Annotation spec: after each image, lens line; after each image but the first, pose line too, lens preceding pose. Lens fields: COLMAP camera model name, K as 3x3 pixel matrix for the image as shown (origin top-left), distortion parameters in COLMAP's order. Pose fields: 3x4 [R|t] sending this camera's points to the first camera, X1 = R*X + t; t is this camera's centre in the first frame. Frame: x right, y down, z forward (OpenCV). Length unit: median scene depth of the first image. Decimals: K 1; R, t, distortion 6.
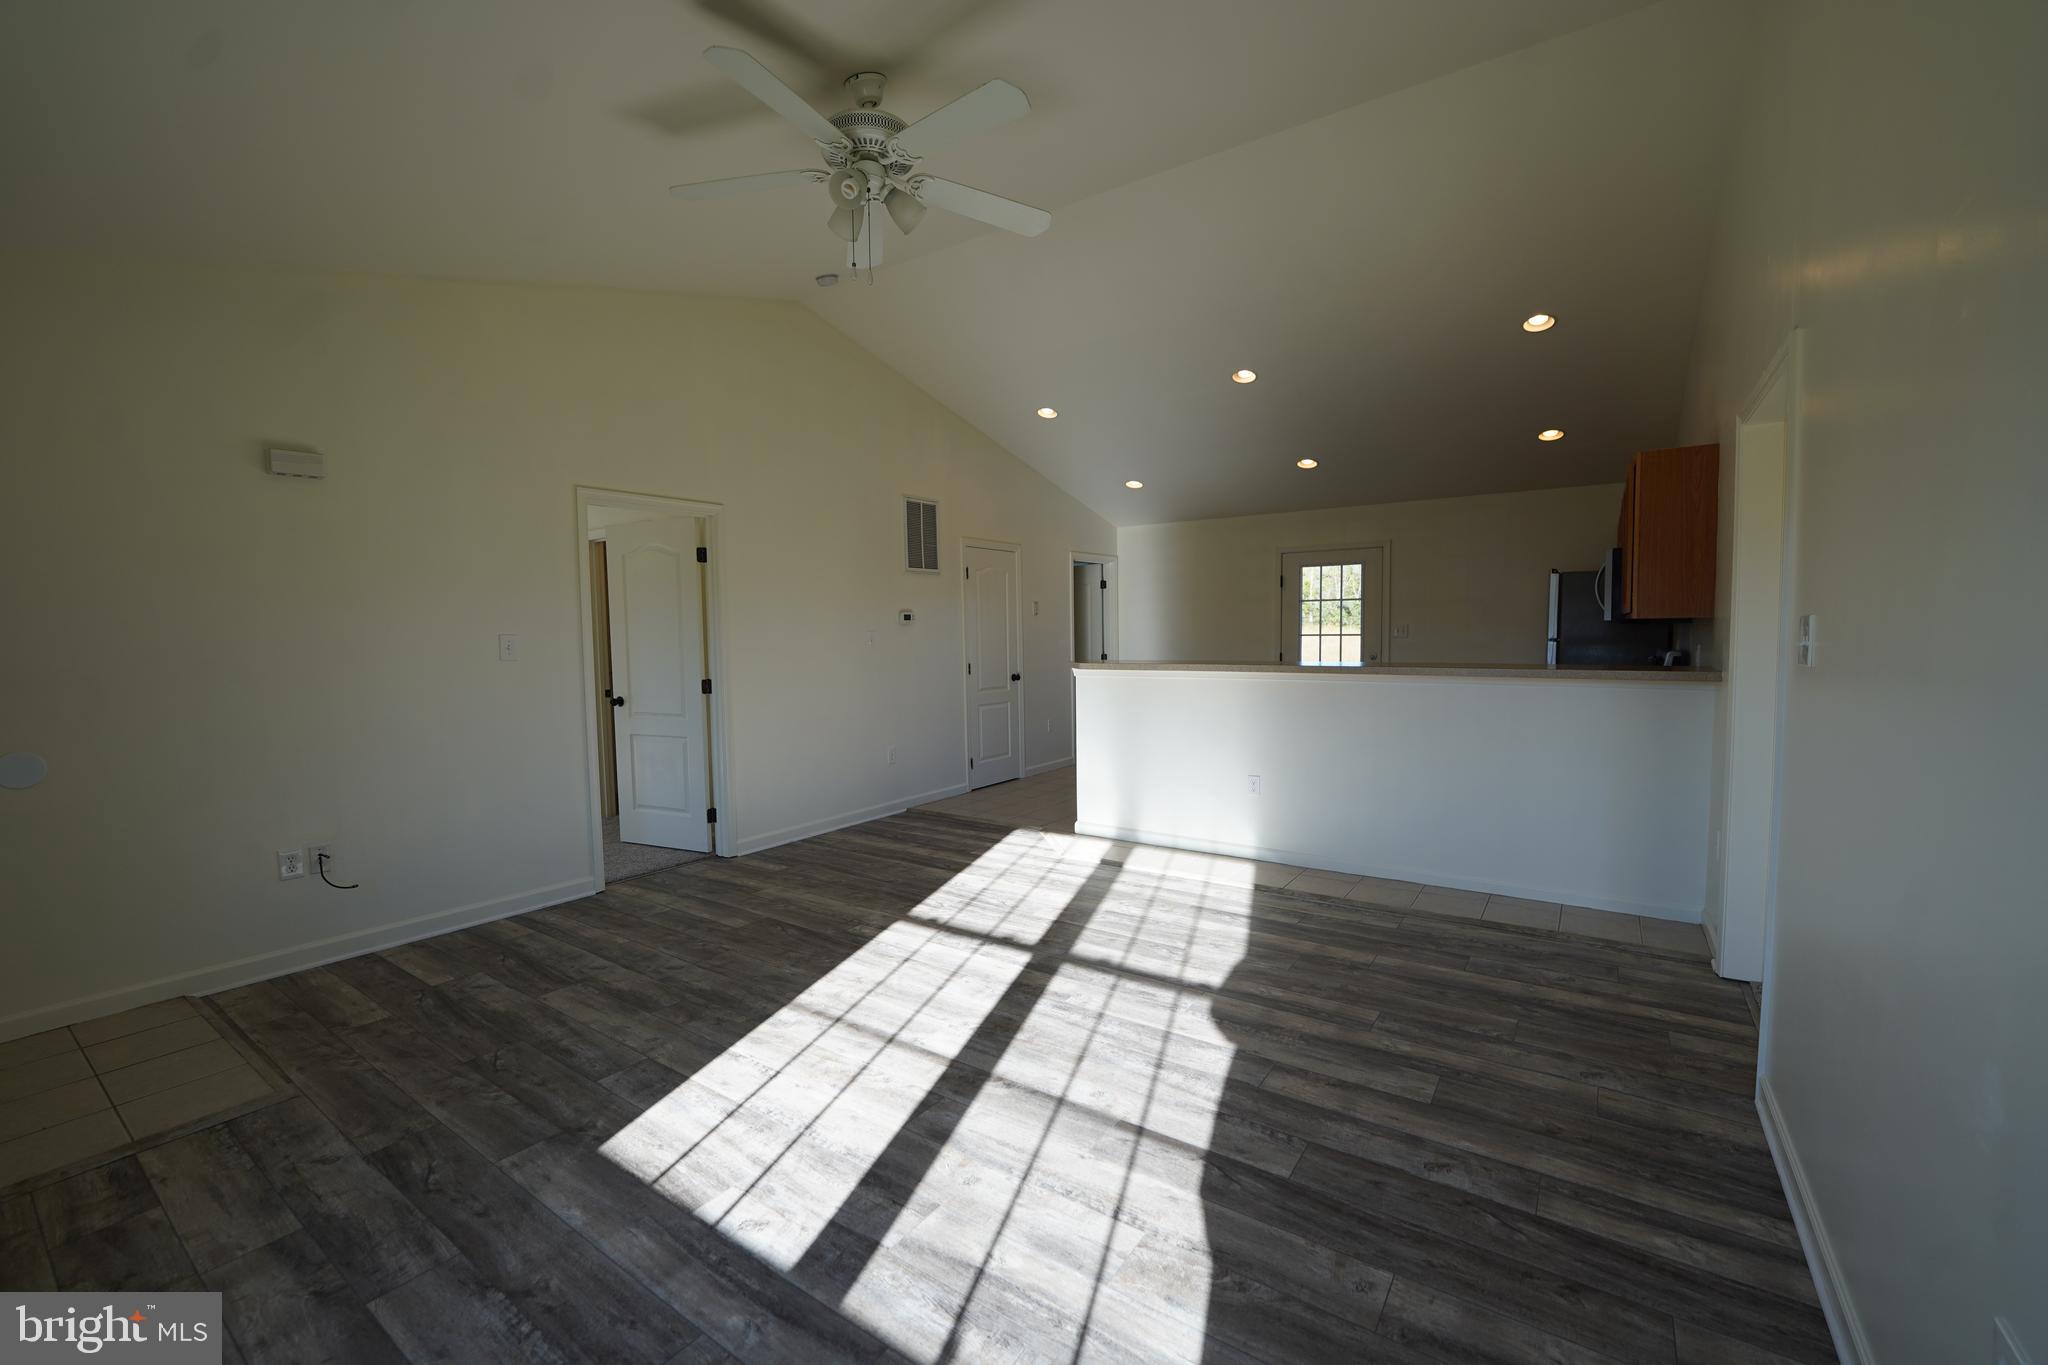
lens RADIAL K [[835.0, 0, 1023.5], [0, 835.0, 686.1], [0, 0, 1]] dist [-0.029492, 0.002848]
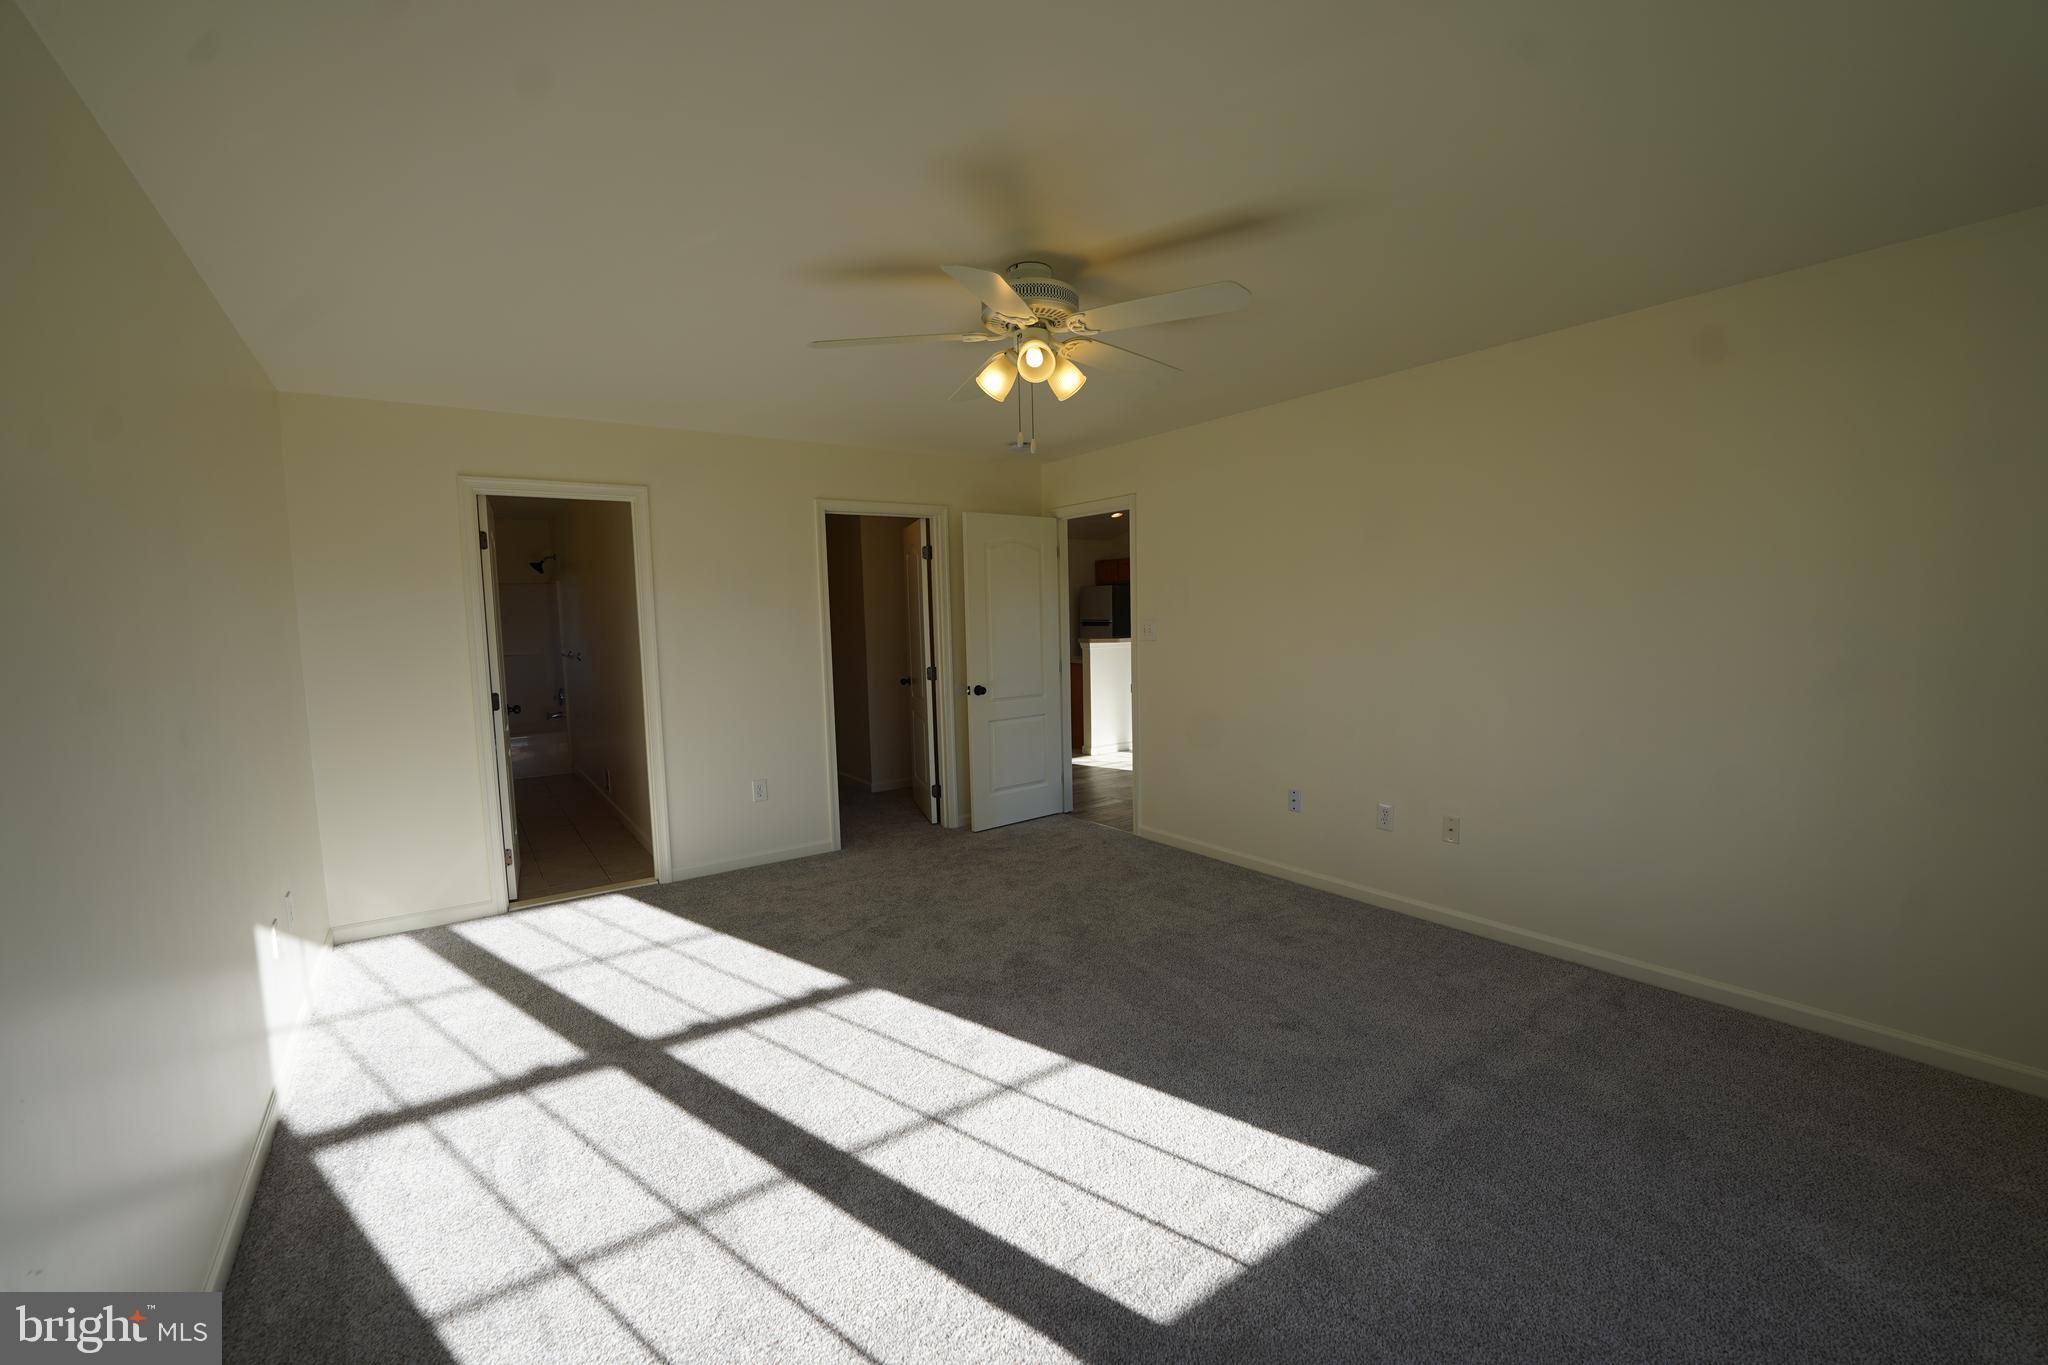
lens RADIAL K [[835.0, 0, 1023.5], [0, 835.0, 686.1], [0, 0, 1]] dist [-0.029492, 0.002848]
pose [[0.342556, -0.070479, 0.936850, -0.521297], [0.083420, 0.995525, 0.044391, -0.021284], [-0.935786, 0.062946, 0.346903, 0.355782]]
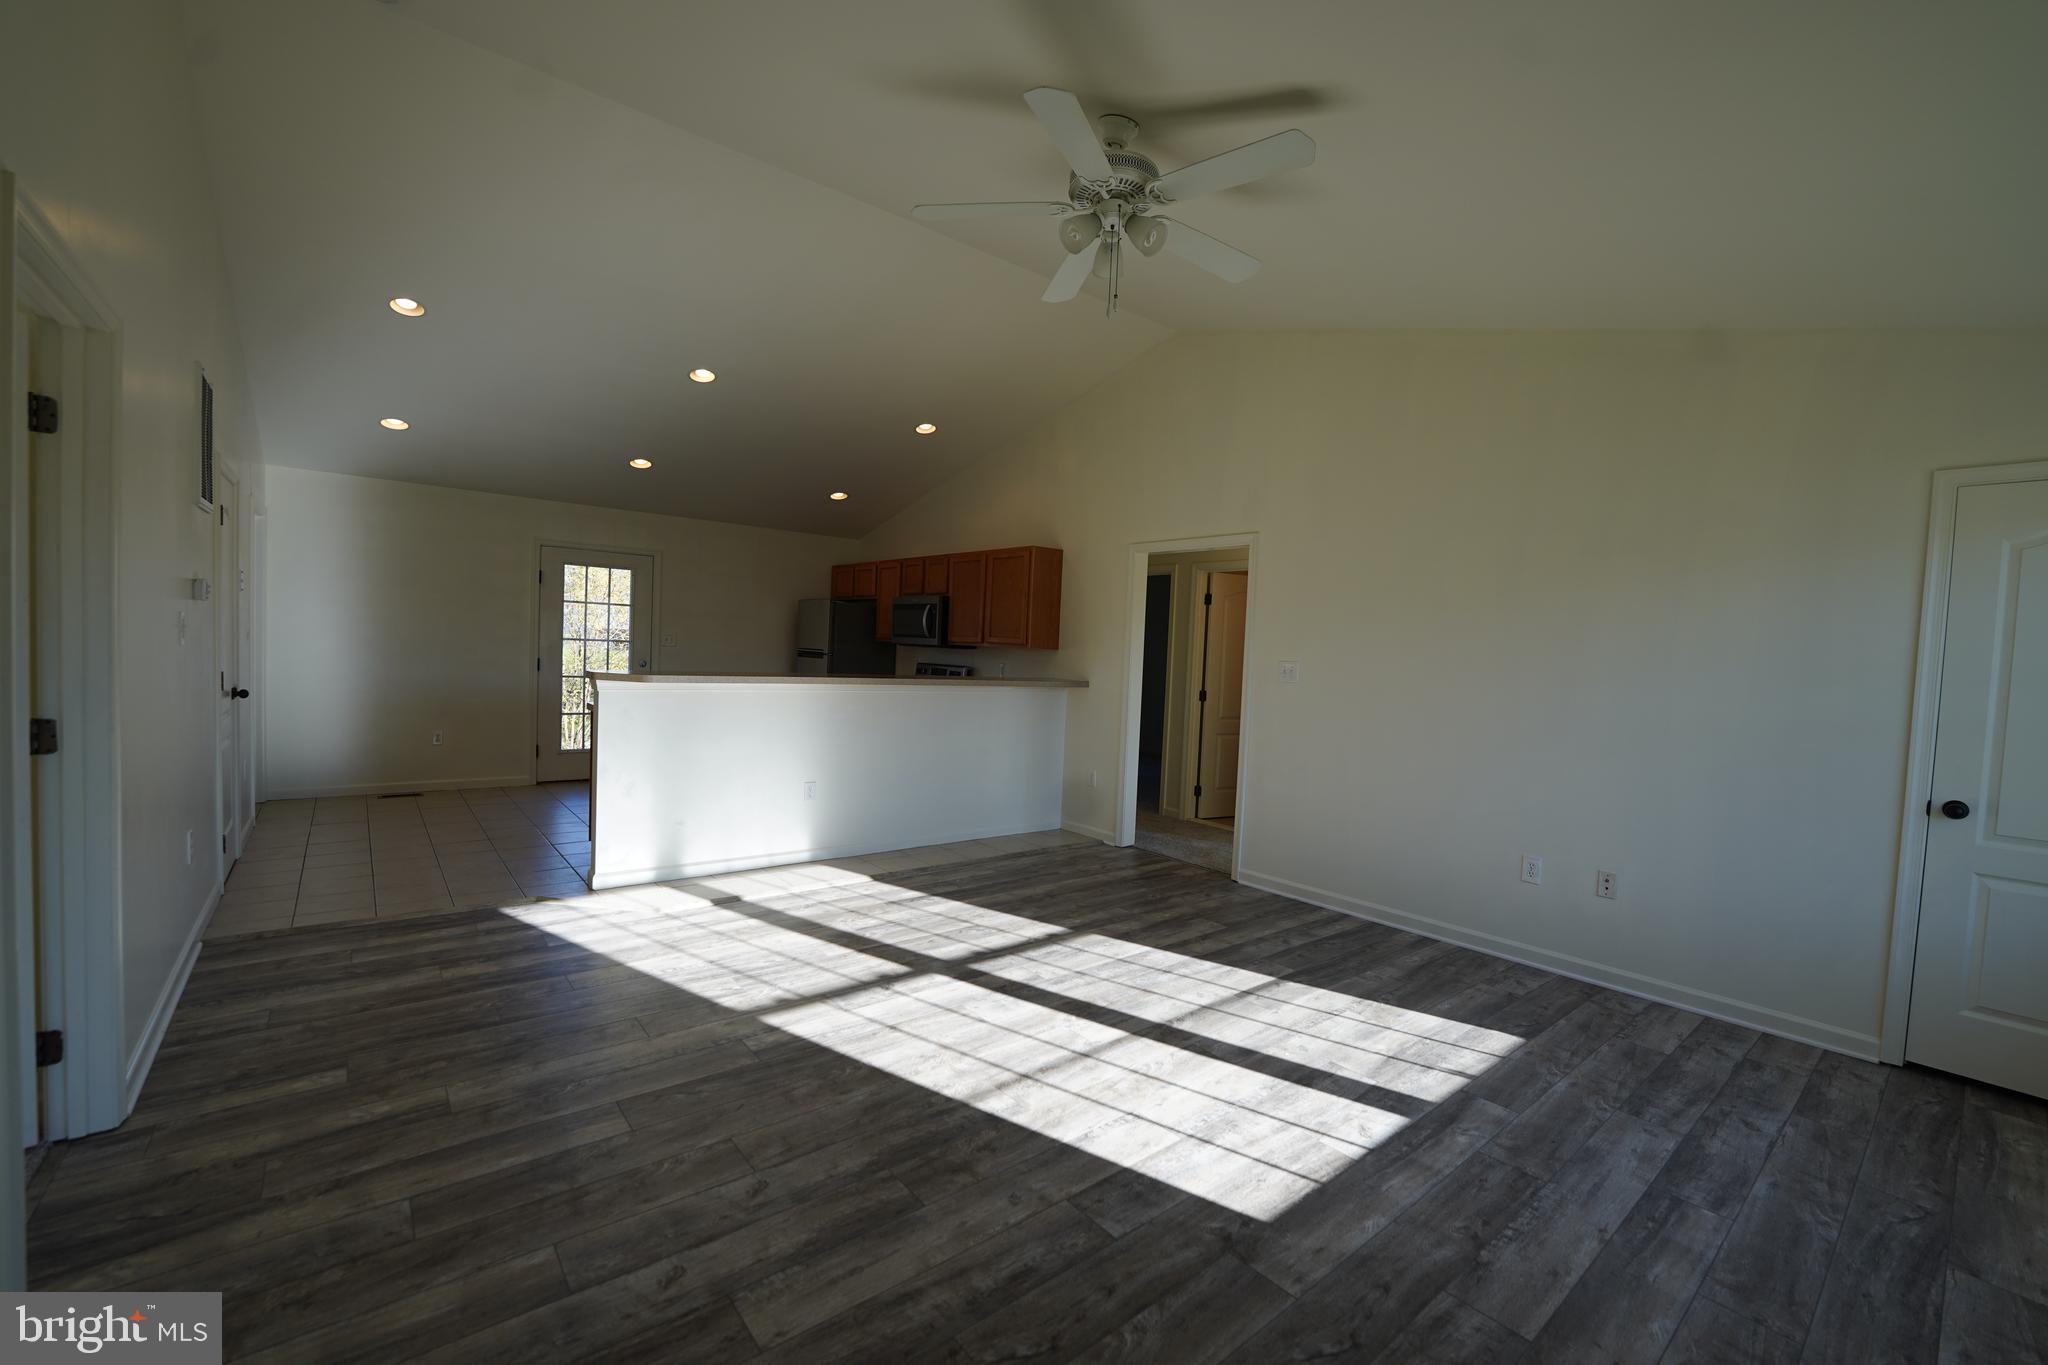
lens RADIAL K [[835.0, 0, 1023.5], [0, 835.0, 686.1], [0, 0, 1]] dist [-0.029492, 0.002848]
pose [[0.272556, -0.017521, 0.961980, -0.885928], [0.015229, 0.999787, 0.013895, -0.032971], [-0.962019, 0.010863, 0.272765, 0.603507]]
